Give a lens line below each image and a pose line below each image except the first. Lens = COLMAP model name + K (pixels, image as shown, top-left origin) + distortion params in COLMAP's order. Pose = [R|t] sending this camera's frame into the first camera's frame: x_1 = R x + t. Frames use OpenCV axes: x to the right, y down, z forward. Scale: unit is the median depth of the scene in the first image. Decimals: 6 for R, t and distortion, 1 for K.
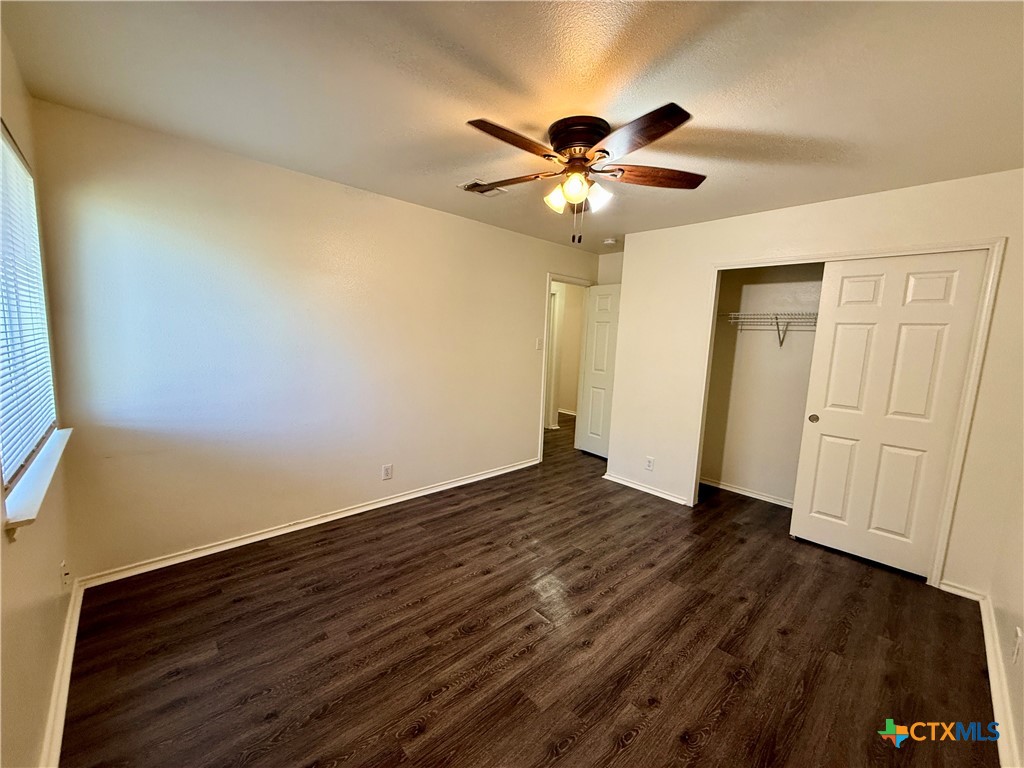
lens RADIAL K [[408.4, 0, 510.0], [0, 408.4, 384.4], [0, 0, 1]] dist [-0.000476, 0.000202]
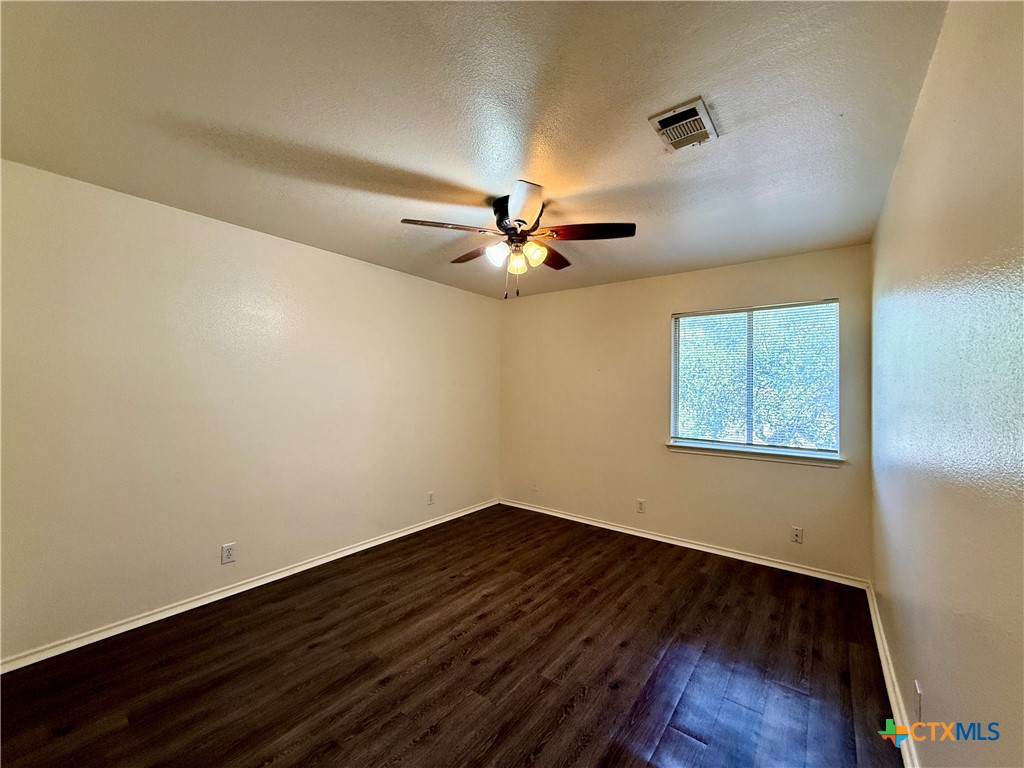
lens RADIAL K [[408.4, 0, 510.0], [0, 408.4, 384.4], [0, 0, 1]] dist [-0.000476, 0.000202]
pose [[-0.985531, -0.052086, -0.161296, 0.327153], [-0.069356, 0.992223, 0.103363, -0.207685], [0.154658, 0.113054, -0.981478, 2.032117]]
